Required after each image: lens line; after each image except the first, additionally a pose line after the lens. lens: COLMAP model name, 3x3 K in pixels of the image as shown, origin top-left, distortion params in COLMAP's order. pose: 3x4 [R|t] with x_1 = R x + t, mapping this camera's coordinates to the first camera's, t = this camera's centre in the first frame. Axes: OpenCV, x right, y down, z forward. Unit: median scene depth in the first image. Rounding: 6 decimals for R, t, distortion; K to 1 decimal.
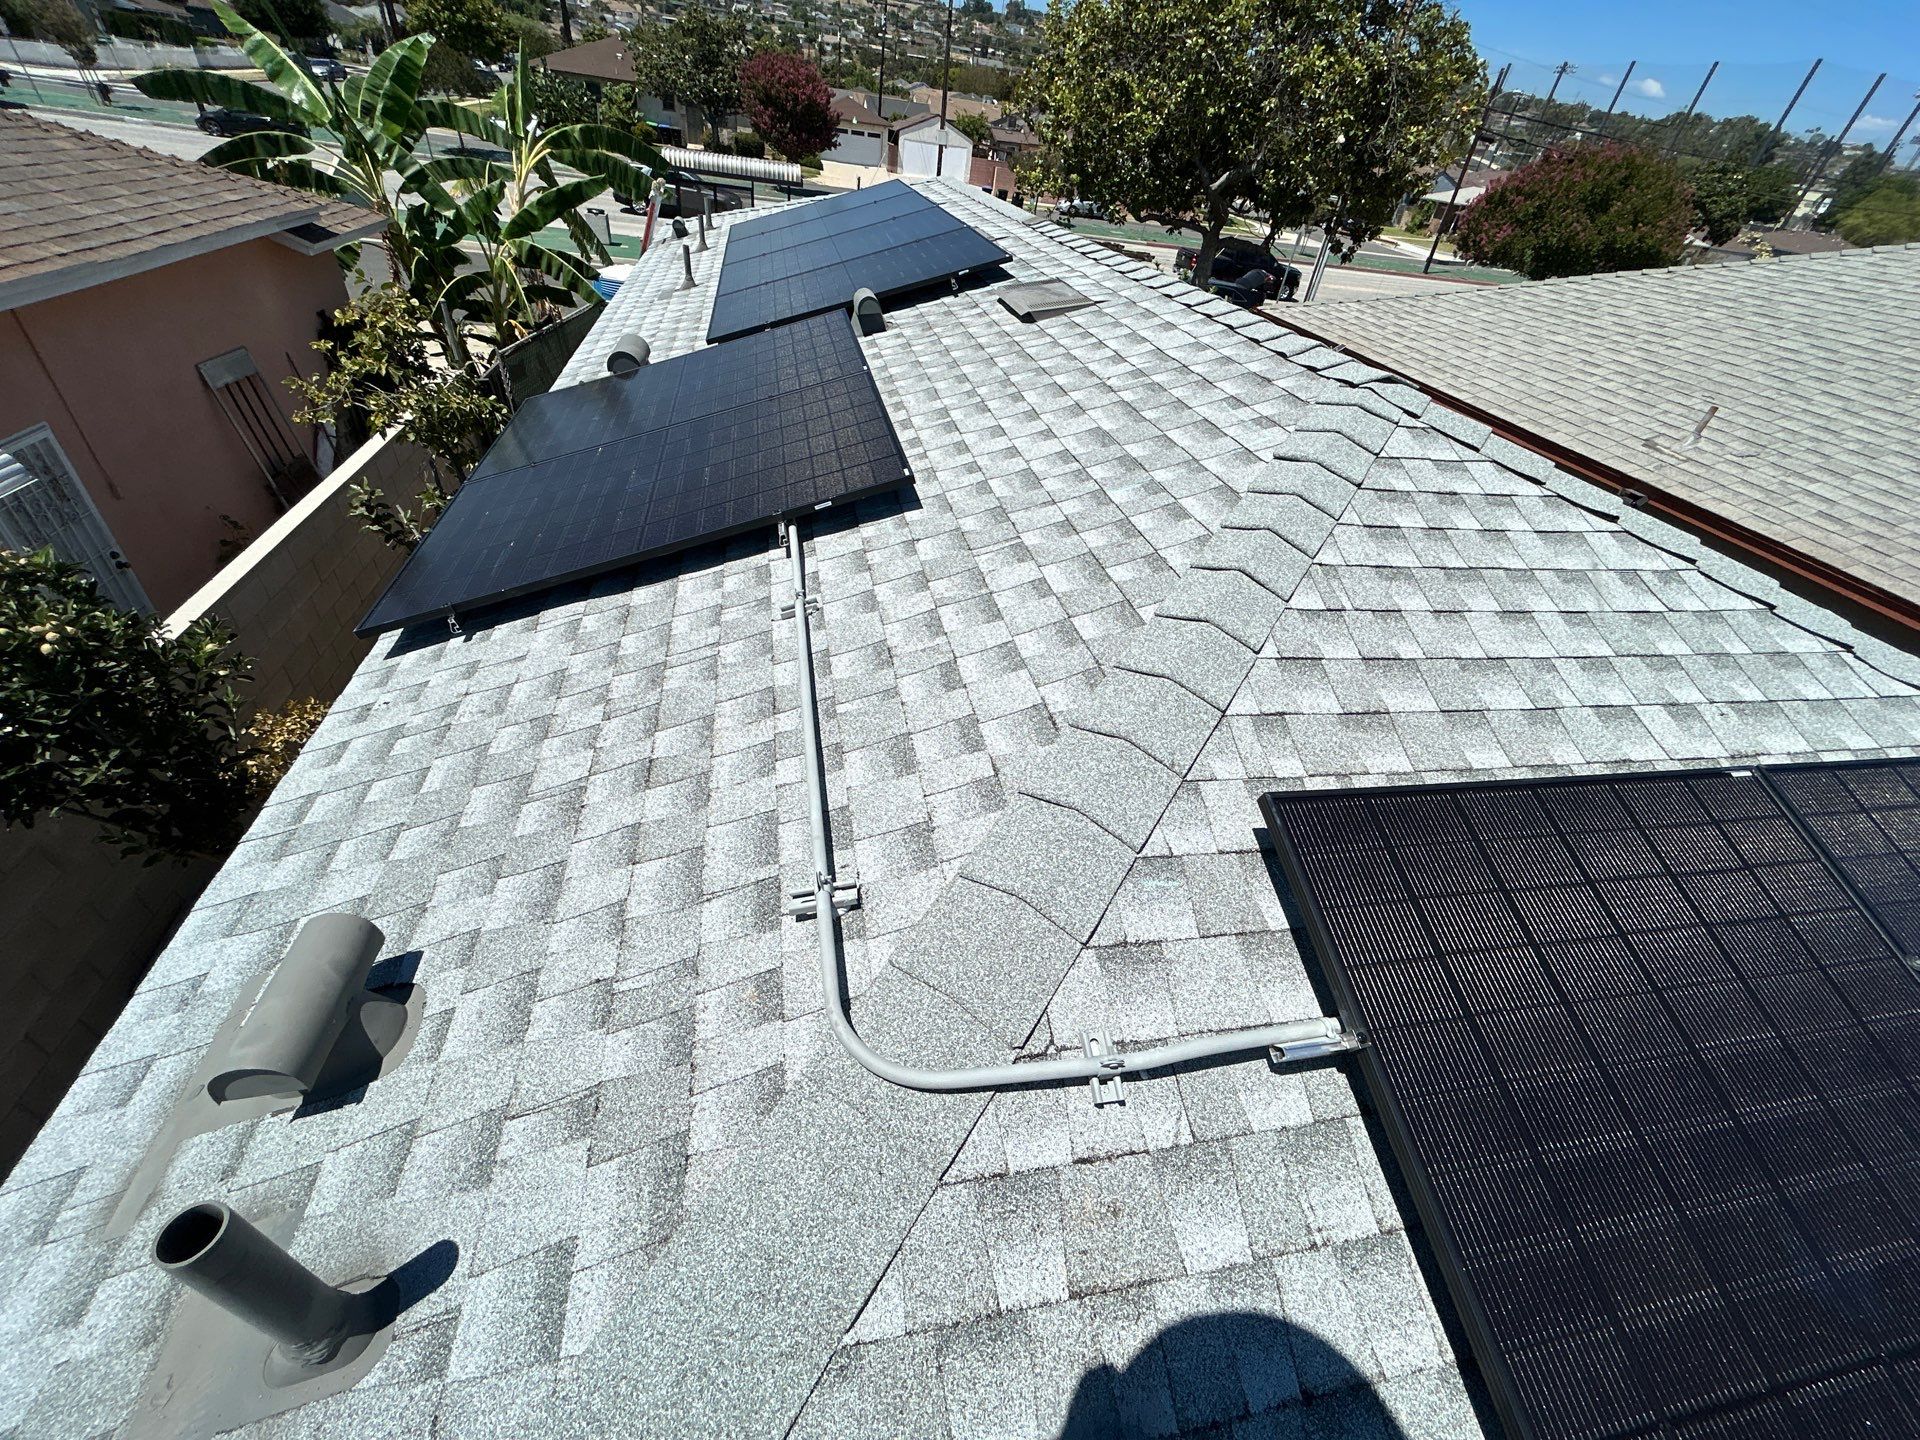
lens RADIAL K [[770.0, 0, 960.8], [0, 770.0, 727.2], [0, 0, 1]] dist [0.000425, -0.000083]
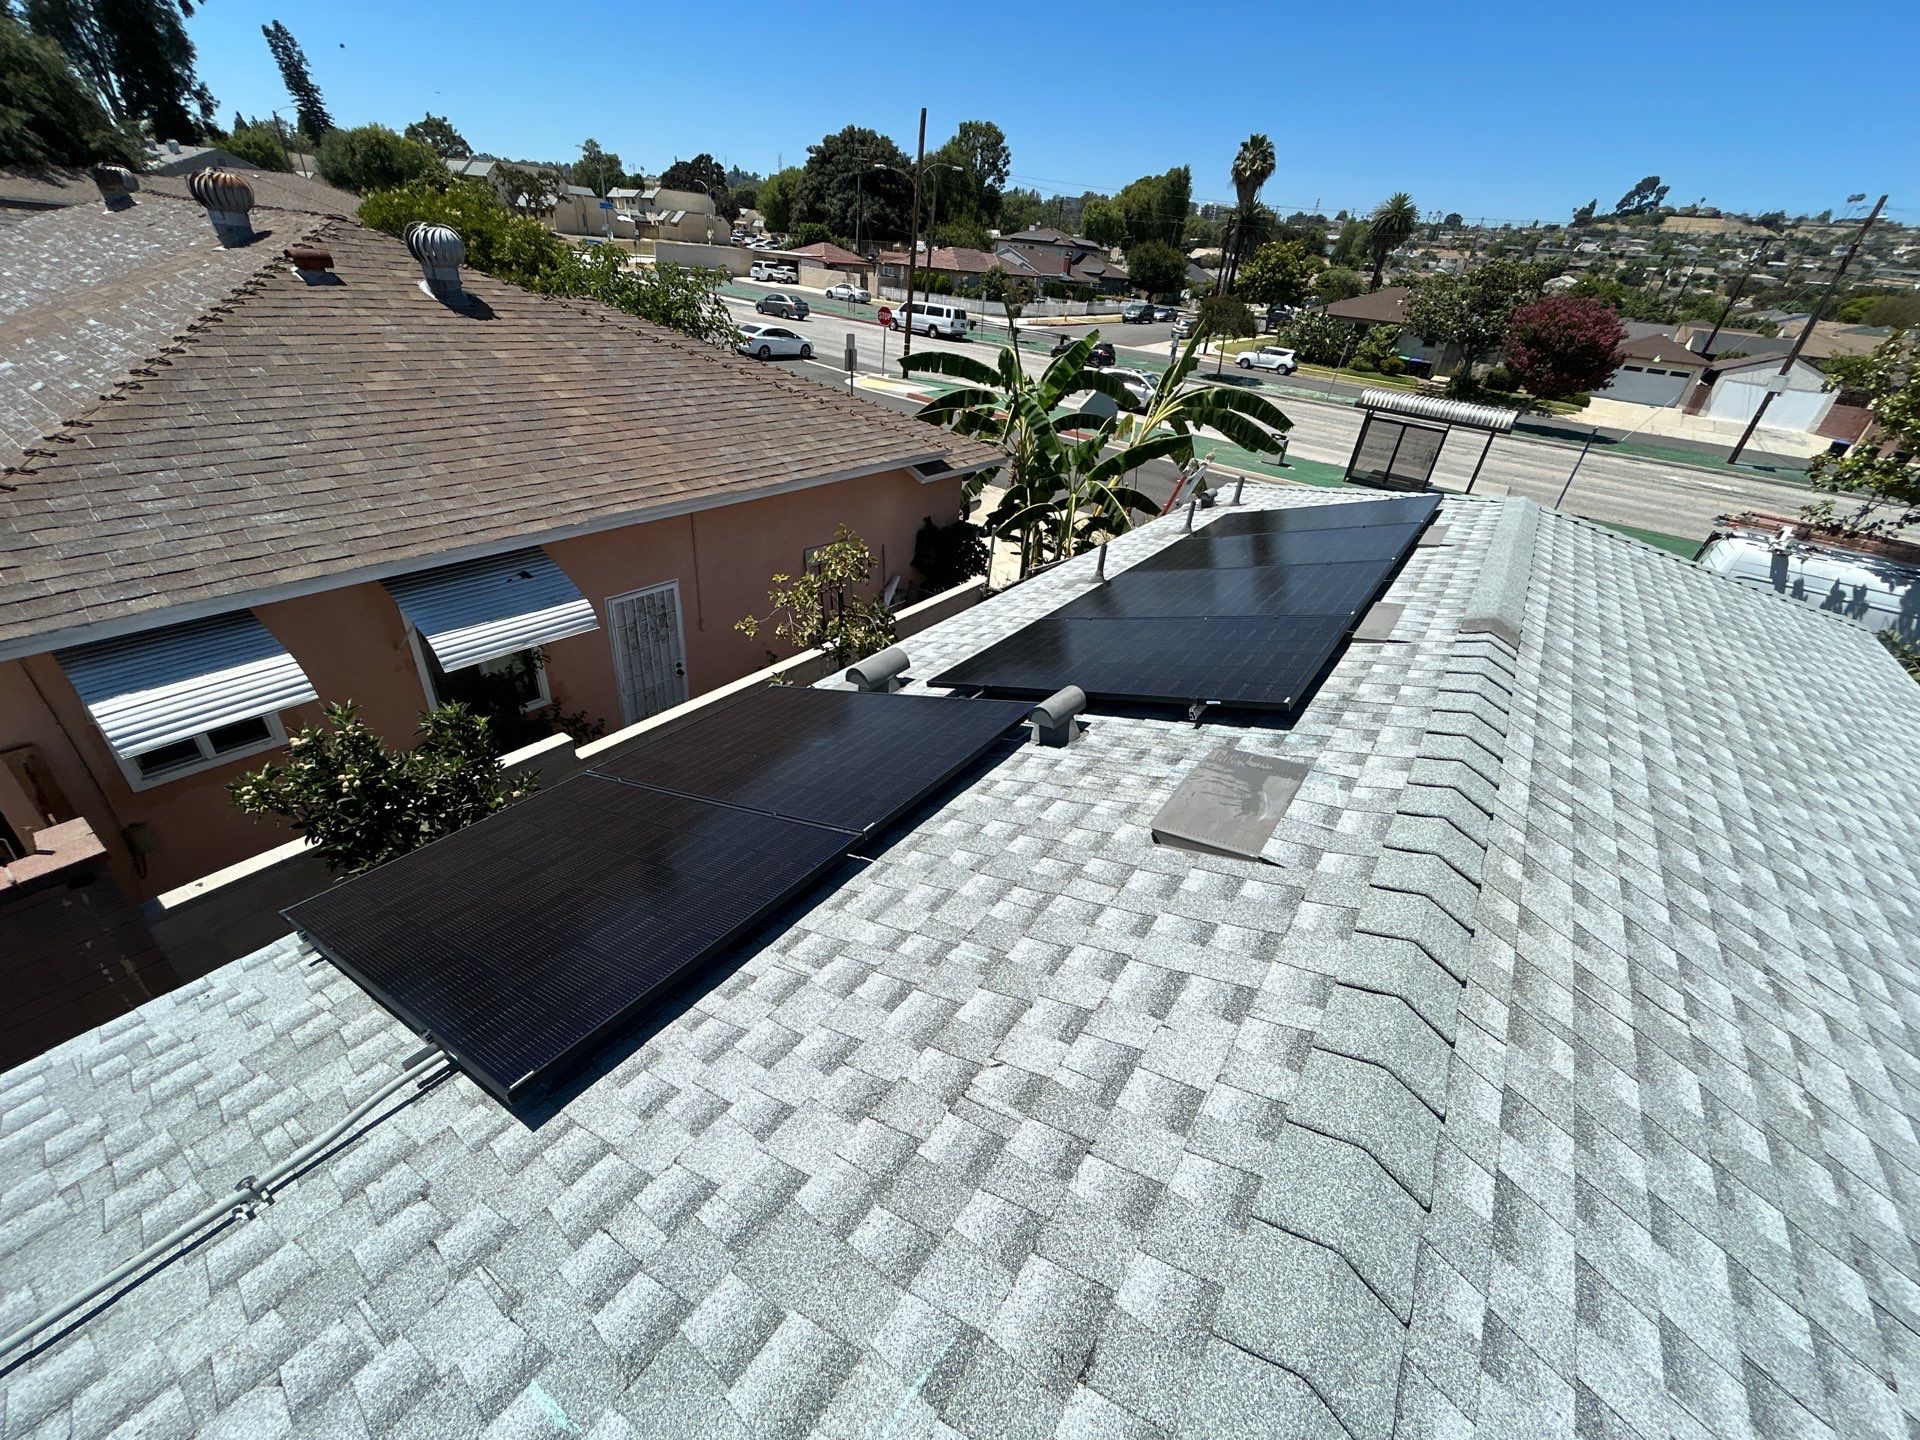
lens RADIAL K [[775.7, 0, 963.1], [0, 775.7, 725.6], [0, 0, 1]] dist [-0.001904, 0.000340]
pose [[0.686227, 0.332706, -0.646838, 0.174006], [-0.459754, 0.887496, -0.031259, -0.212372], [0.563666, 0.318837, 0.761987, 0.158377]]
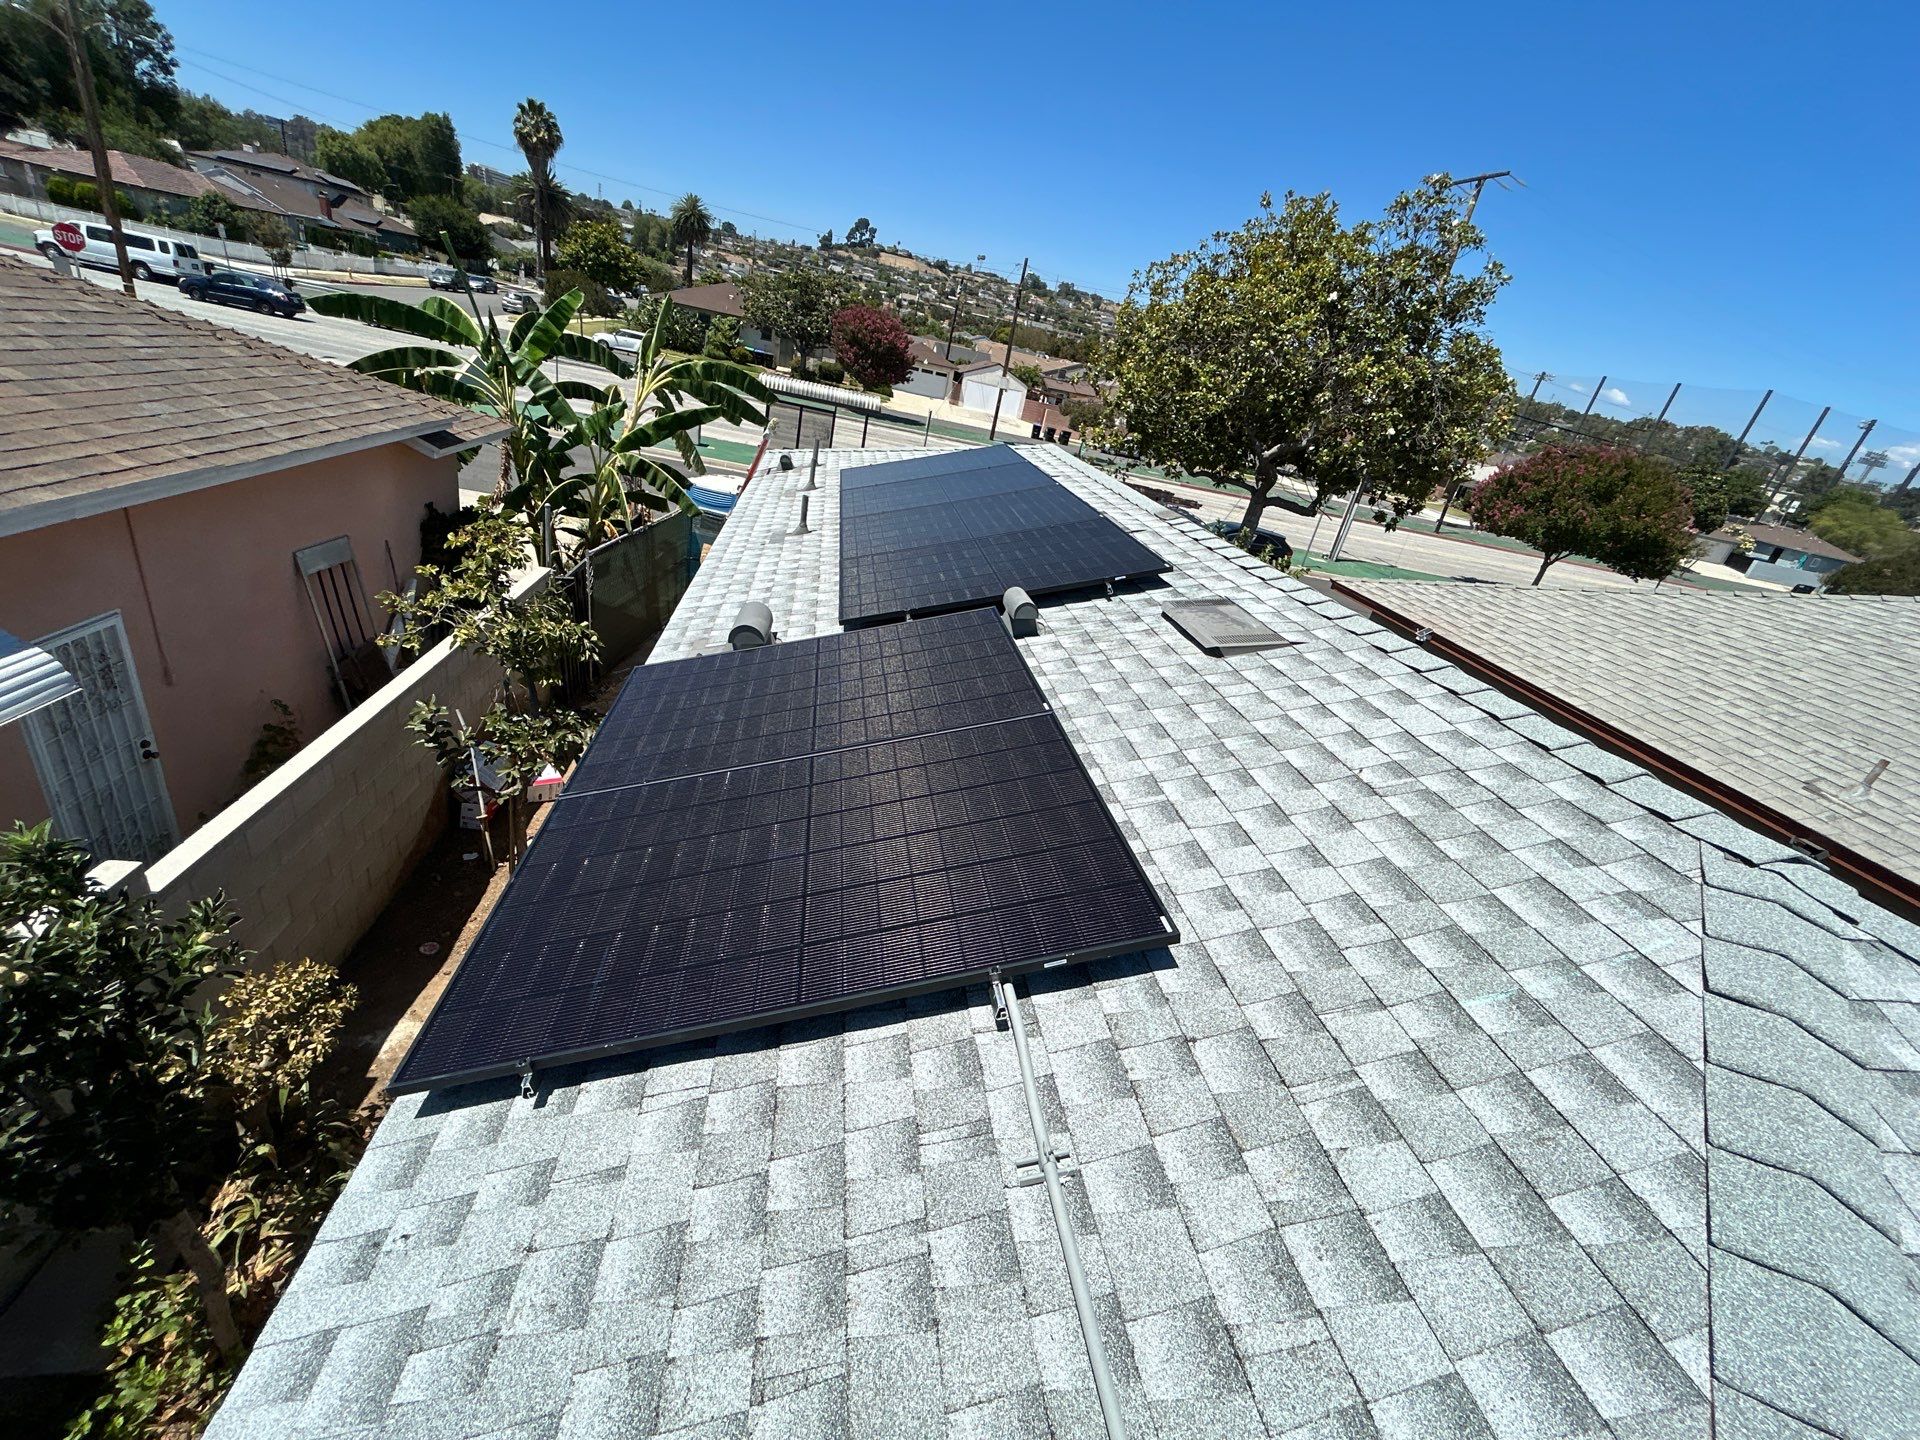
lens RADIAL K [[770.0, 0, 960.8], [0, 770.0, 727.2], [0, 0, 1]] dist [0.000425, -0.000083]
pose [[0.994935, 0.098829, -0.018391, -0.067325], [-0.100436, 0.969582, -0.223211, -0.080911], [-0.004228, 0.223927, 0.974597, 0.055614]]
